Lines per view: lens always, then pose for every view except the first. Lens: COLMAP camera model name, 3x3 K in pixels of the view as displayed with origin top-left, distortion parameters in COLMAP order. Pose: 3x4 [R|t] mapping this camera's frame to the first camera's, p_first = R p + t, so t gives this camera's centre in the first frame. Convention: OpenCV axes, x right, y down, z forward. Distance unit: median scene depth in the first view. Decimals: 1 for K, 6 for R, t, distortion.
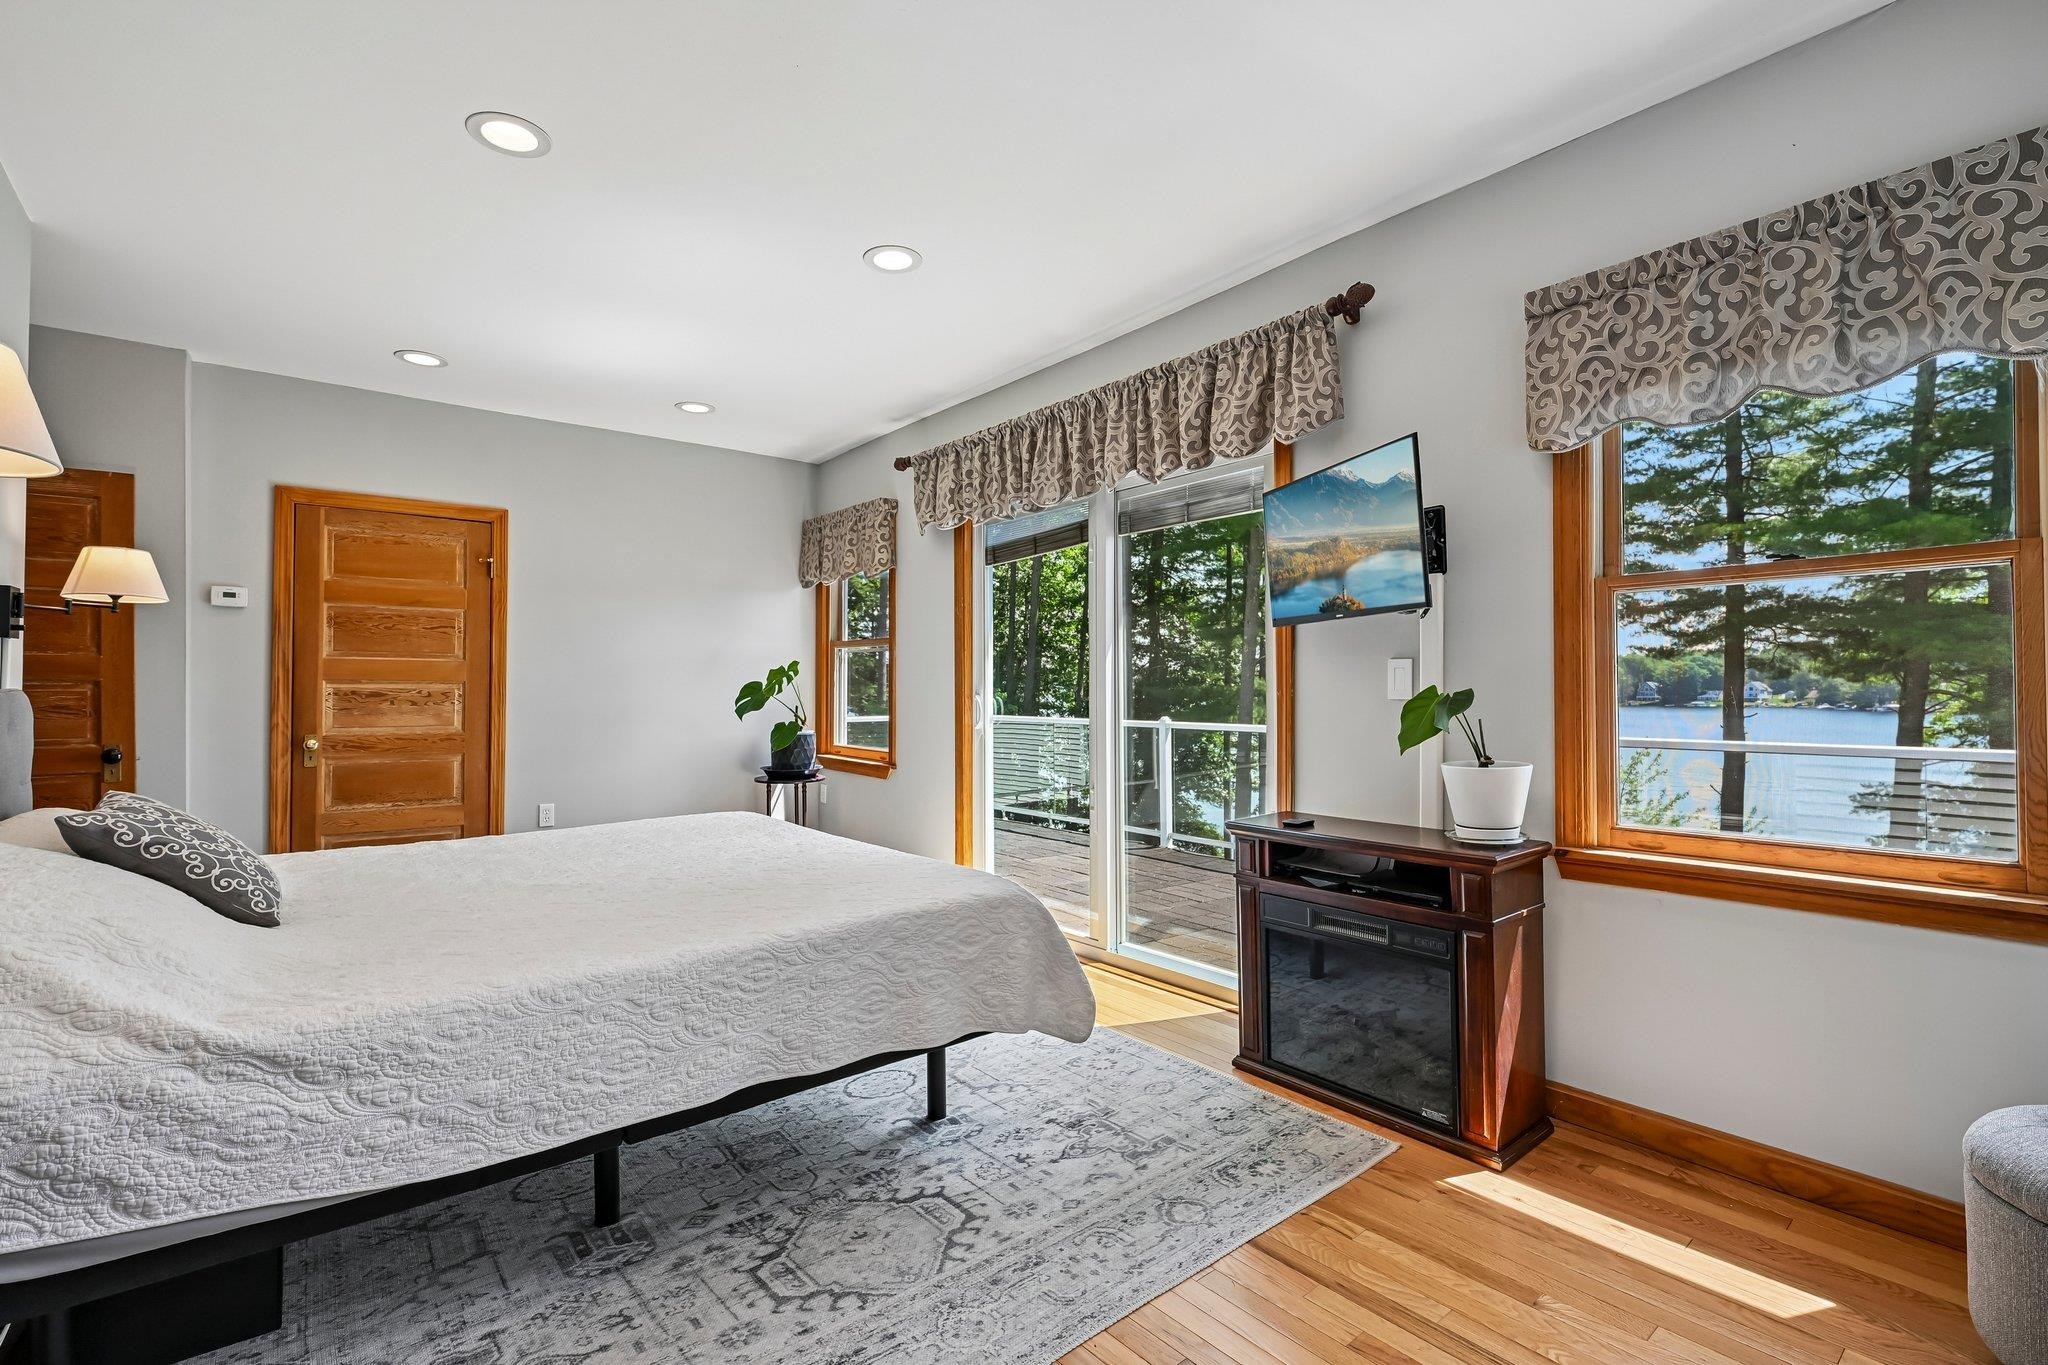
lens RADIAL K [[918.0, 0, 992.2], [0, 918.0, 696.9], [0, 0, 1]] dist [-0.015311, -0.000539]
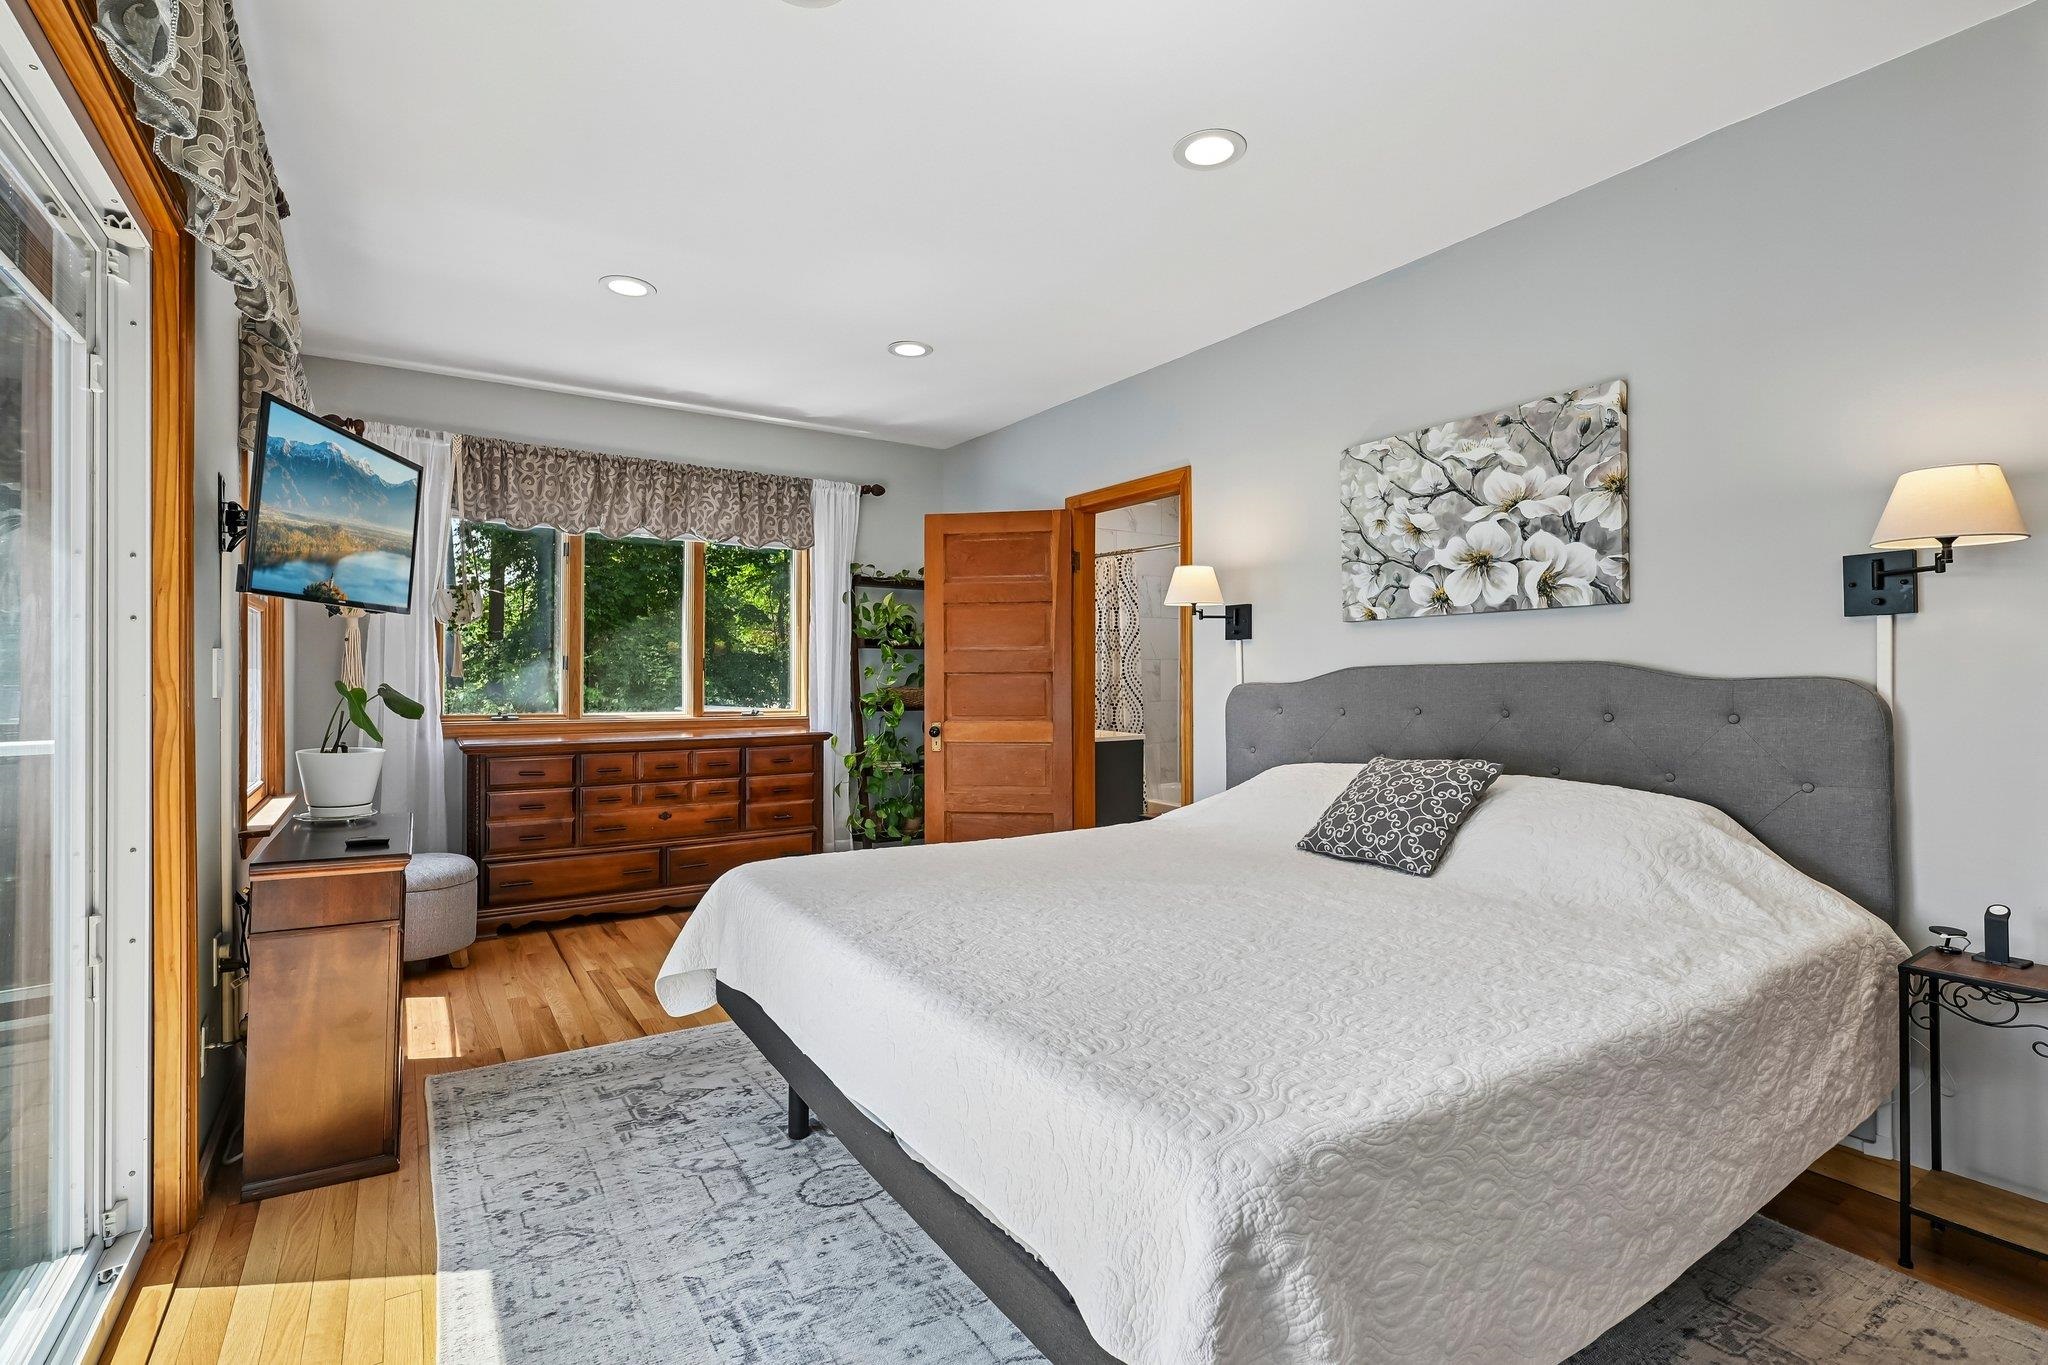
lens RADIAL K [[930.8, 0, 1024.0], [0, 930.8, 682.5], [0, 0, 1]] dist [0.002485, -0.000256]
pose [[-0.997850, 0.000862, 0.065526, -0.323627], [0.002150, 0.999806, 0.019595, -0.028811], [-0.065496, 0.019694, -0.997658, 1.748573]]
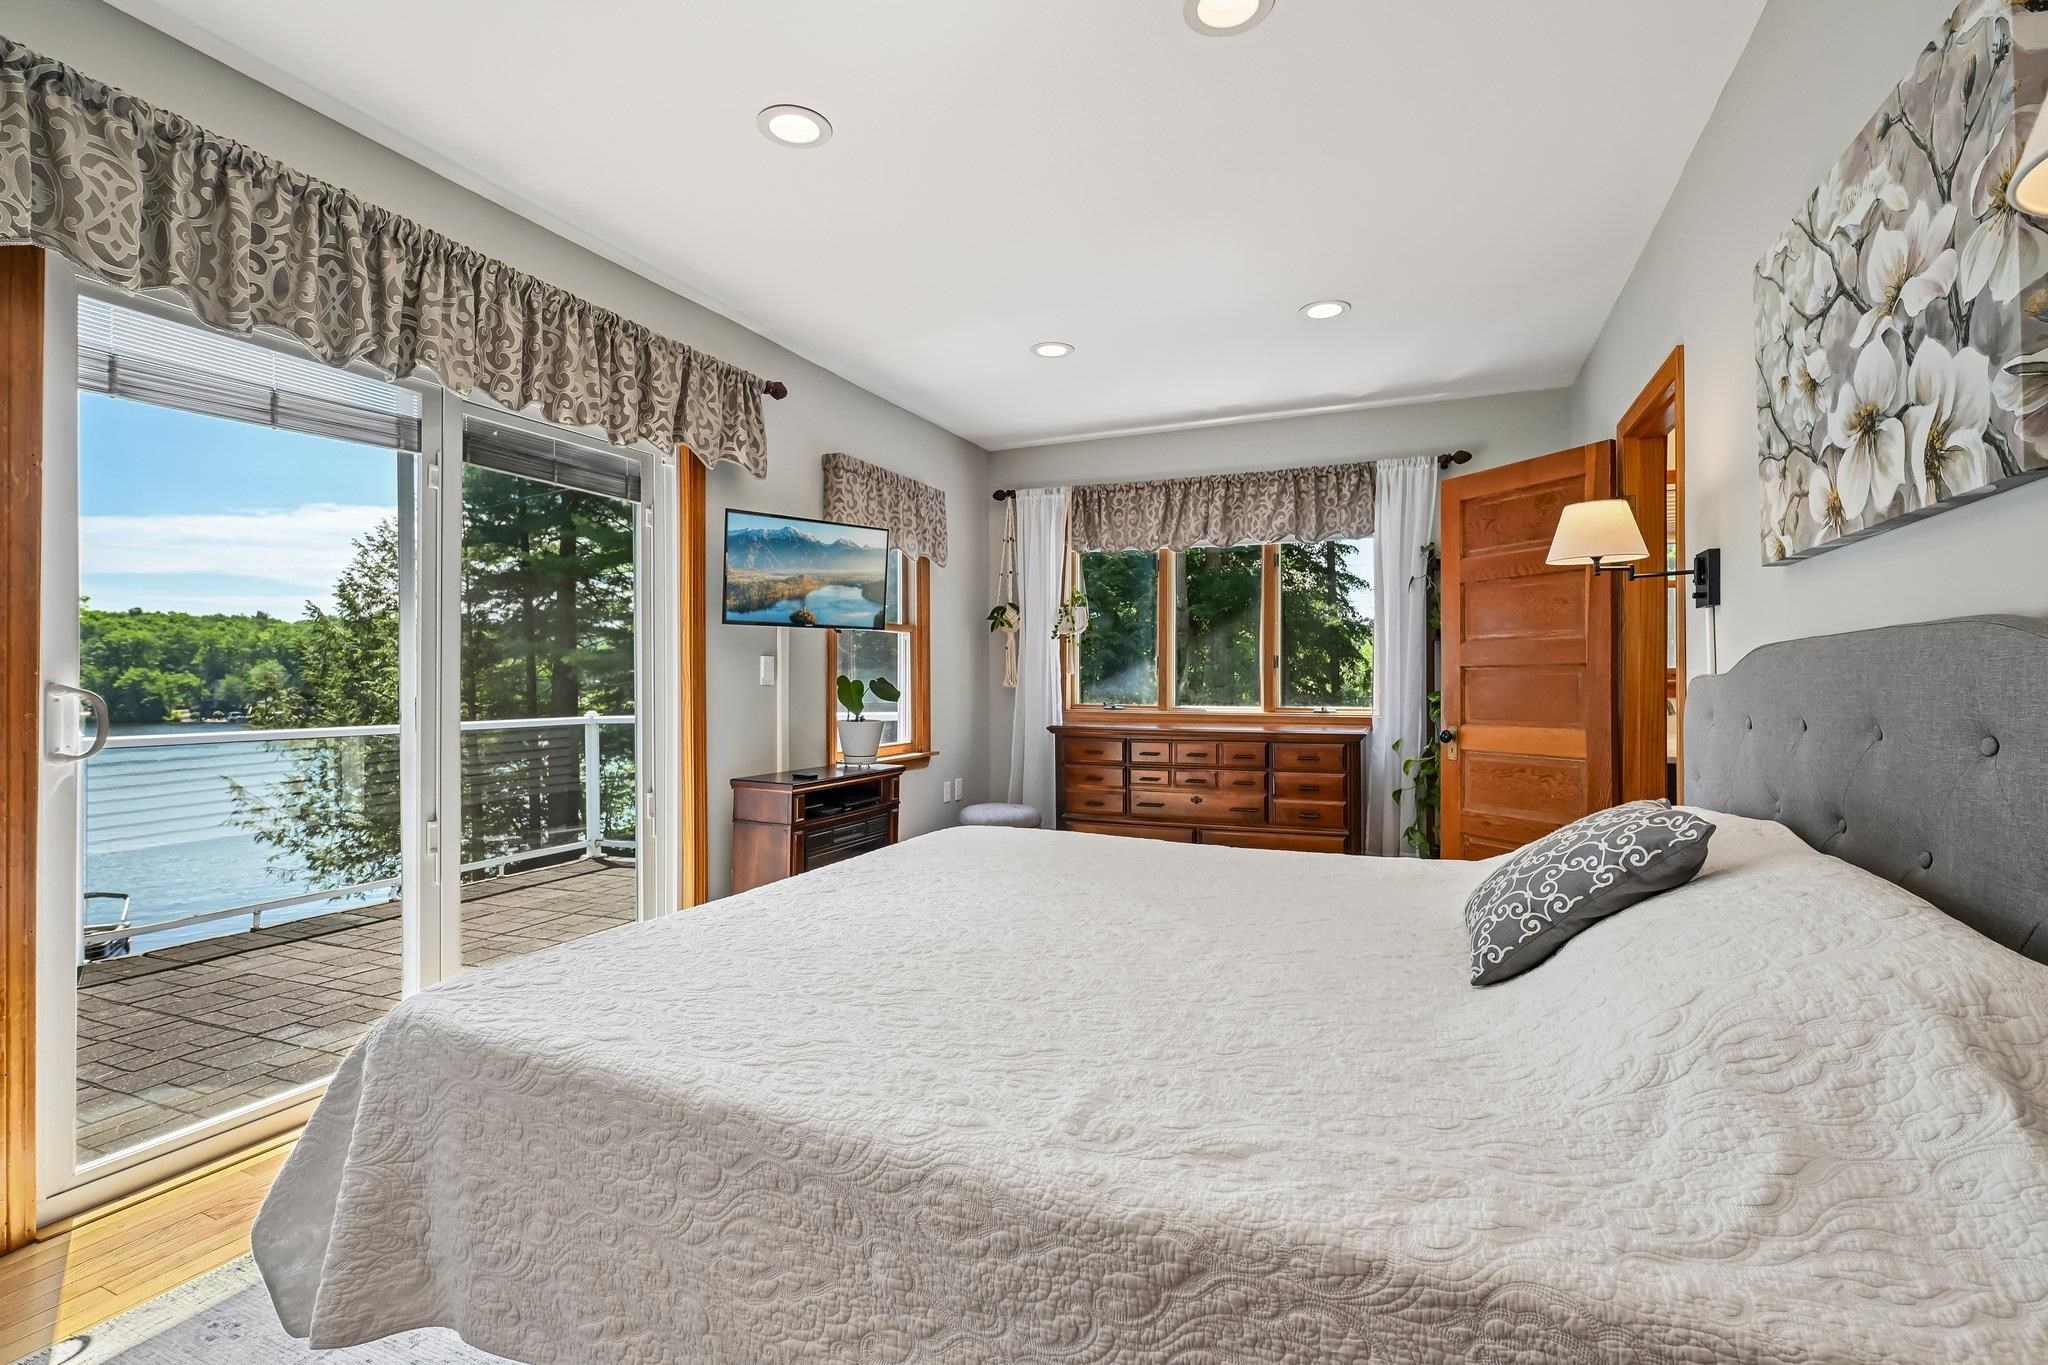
lens RADIAL K [[930.8, 0, 1024.0], [0, 930.8, 682.5], [0, 0, 1]] dist [0.002485, -0.000256]
pose [[-0.491881, -0.002227, 0.870659, -0.979034], [0.011703, 0.999889, 0.009169, -0.010128], [-0.870584, 0.014700, -0.491801, 1.339763]]
